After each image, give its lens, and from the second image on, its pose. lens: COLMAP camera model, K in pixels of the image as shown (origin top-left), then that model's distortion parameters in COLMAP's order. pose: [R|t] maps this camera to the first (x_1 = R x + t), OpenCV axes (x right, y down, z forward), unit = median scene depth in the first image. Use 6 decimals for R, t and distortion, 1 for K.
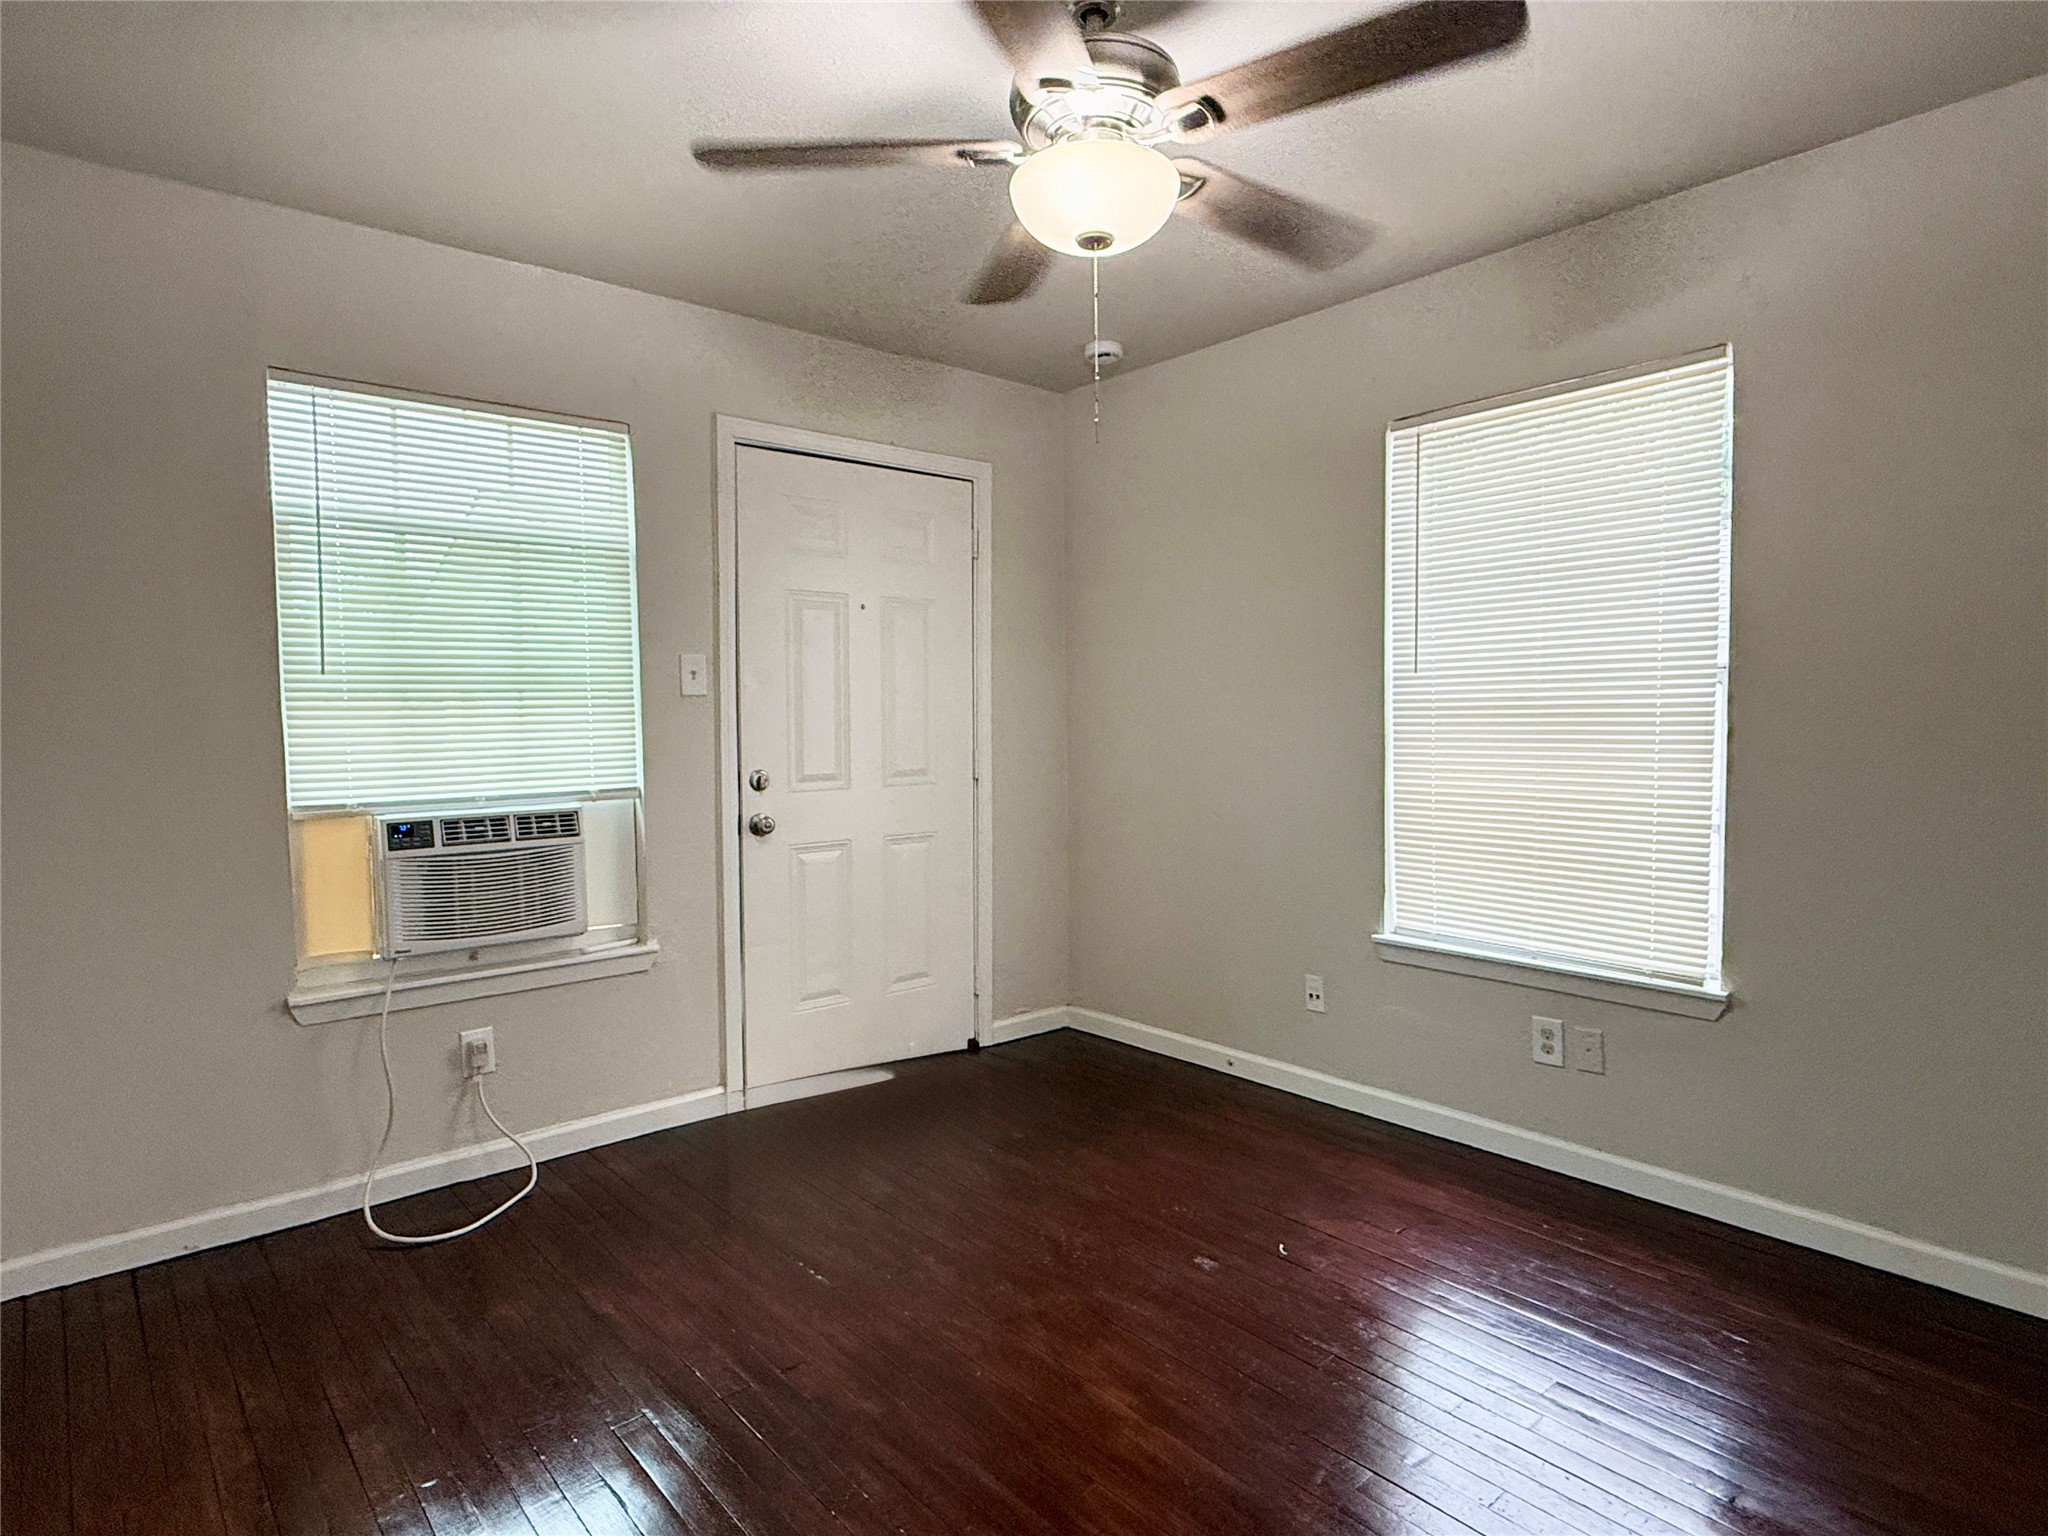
lens RADIAL K [[1085.3, 0, 1024.0], [0, 1085.3, 768.0], [0, 0, 1]] dist [-0.001075, 0.000440]
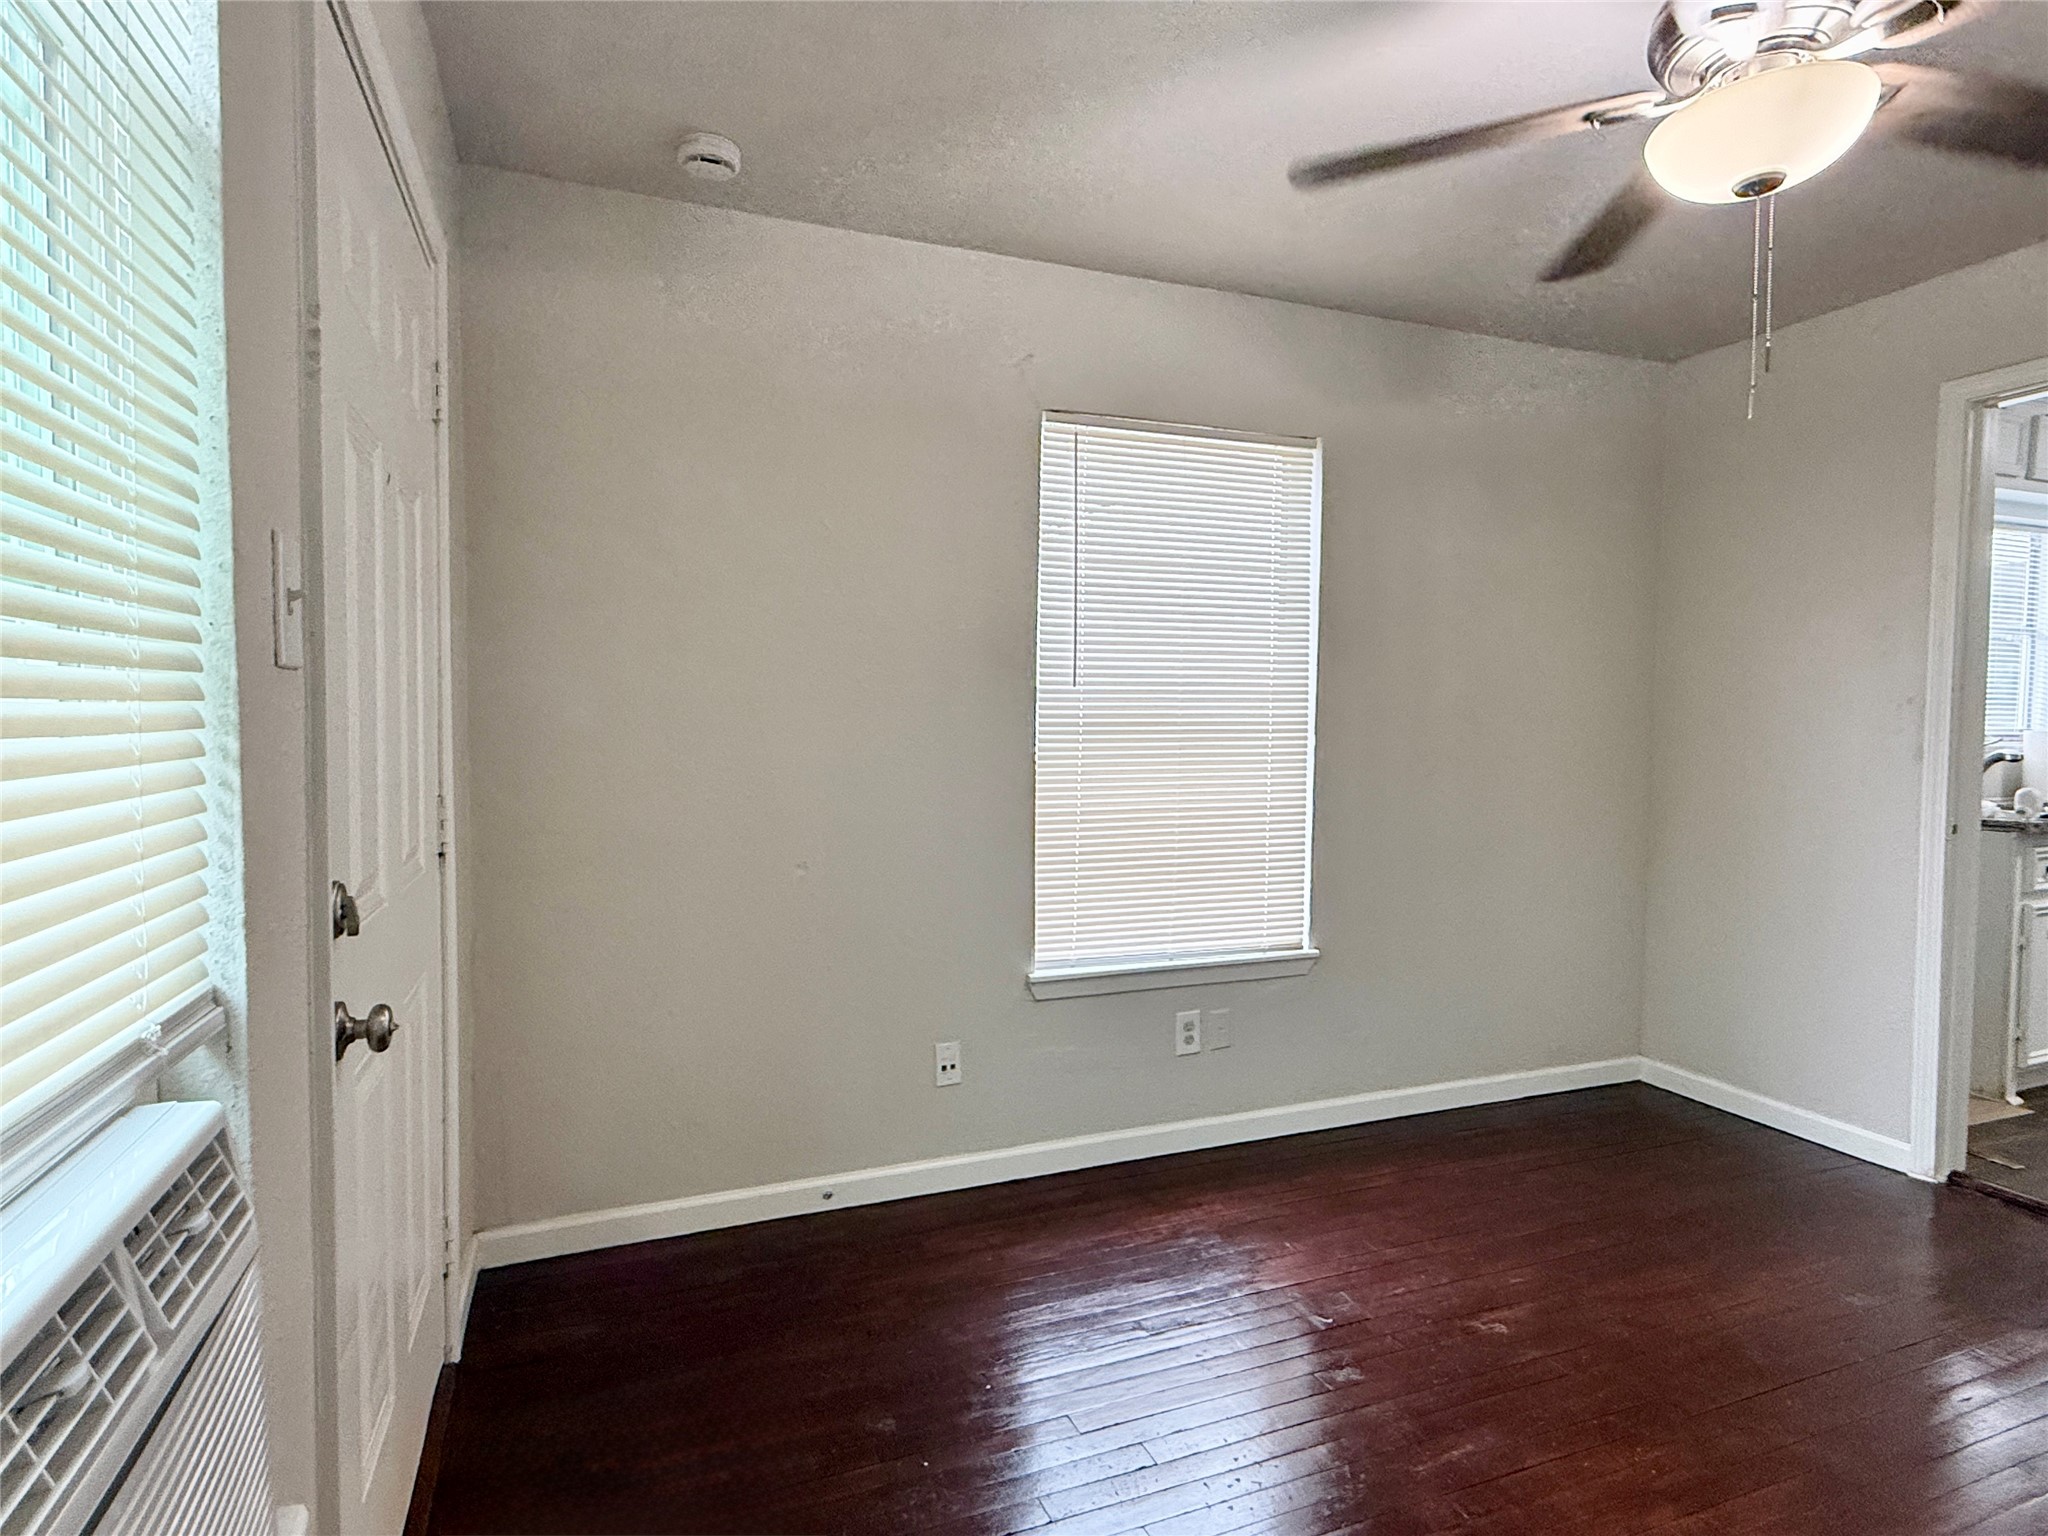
lens RADIAL K [[1099.2, 0, 1024.0], [0, 1099.2, 768.0], [0, 0, 1]] dist [-0.002278, -0.001287]
pose [[0.338623, -0.031829, 0.940383, -0.576554], [0.040344, 0.999000, 0.019285, -0.038541], [-0.940057, 0.031408, 0.339569, 0.751077]]
